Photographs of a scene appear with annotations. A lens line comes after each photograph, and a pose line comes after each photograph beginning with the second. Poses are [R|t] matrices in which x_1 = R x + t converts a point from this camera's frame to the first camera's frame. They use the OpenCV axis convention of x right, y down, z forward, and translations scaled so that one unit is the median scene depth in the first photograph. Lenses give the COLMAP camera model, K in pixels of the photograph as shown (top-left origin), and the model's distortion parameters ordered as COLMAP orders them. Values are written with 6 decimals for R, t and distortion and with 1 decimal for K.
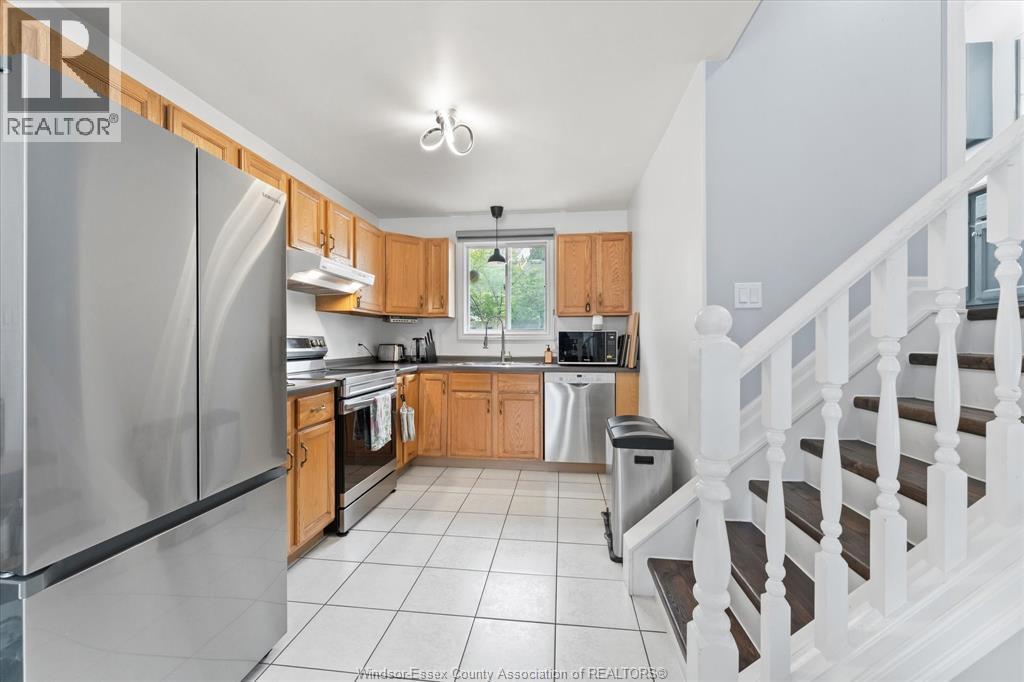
lens RADIAL K [[407.8, 0, 512.0], [0, 407.8, 341.0], [0, 0, 1]] dist [0.000962, -0.000107]
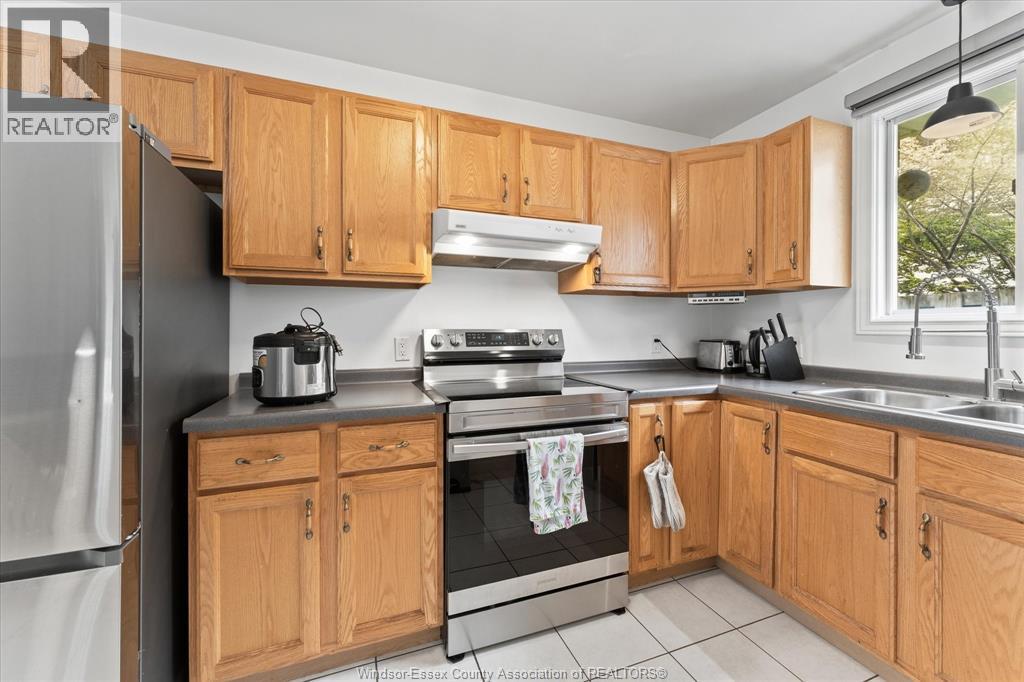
lens RADIAL K [[413.3, 0, 512.4], [0, 413.3, 329.6], [0, 0, 1]] dist [0.000159, 0.000146]
pose [[0.465354, 0.002543, -0.885121, 0.114116], [0.000412, 0.999995, 0.003090, -0.011487], [0.885125, -0.001803, 0.465350, 0.524000]]
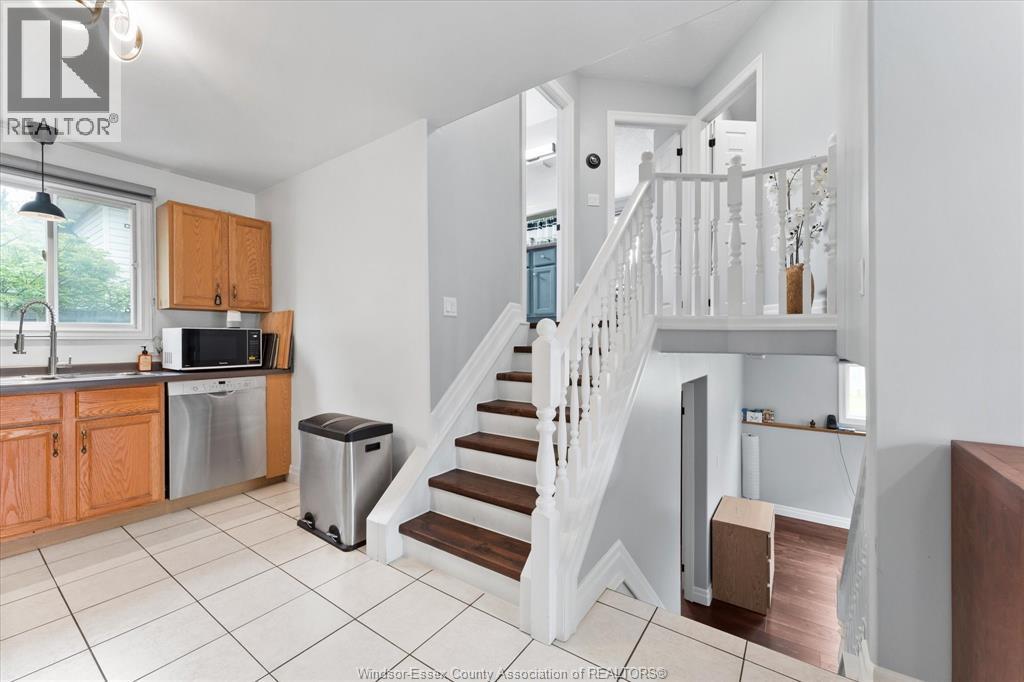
lens RADIAL K [[407.8, 0, 512.0], [0, 407.8, 341.0], [0, 0, 1]] dist [0.000962, -0.000107]
pose [[0.472979, -0.006636, 0.881049, -0.273996], [0.004124, 0.999977, 0.005317, -0.001074], [-0.881064, 0.001119, 0.472995, 0.082338]]
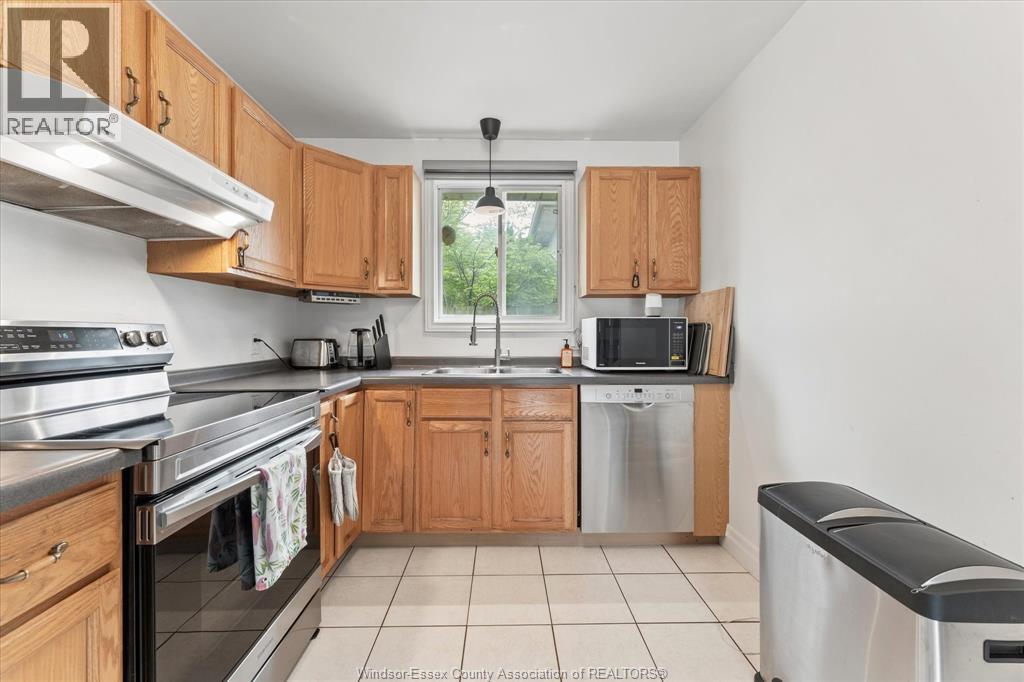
lens RADIAL K [[410.6, 0, 510.5], [0, 410.6, 333.3], [0, 0, 1]] dist [0.000519, -0.000159]
pose [[0.990329, -0.001159, 0.138737, -0.103881], [0.001262, 0.999999, -0.000656, 0.000135], [-0.138736, 0.000824, 0.990329, 0.400101]]
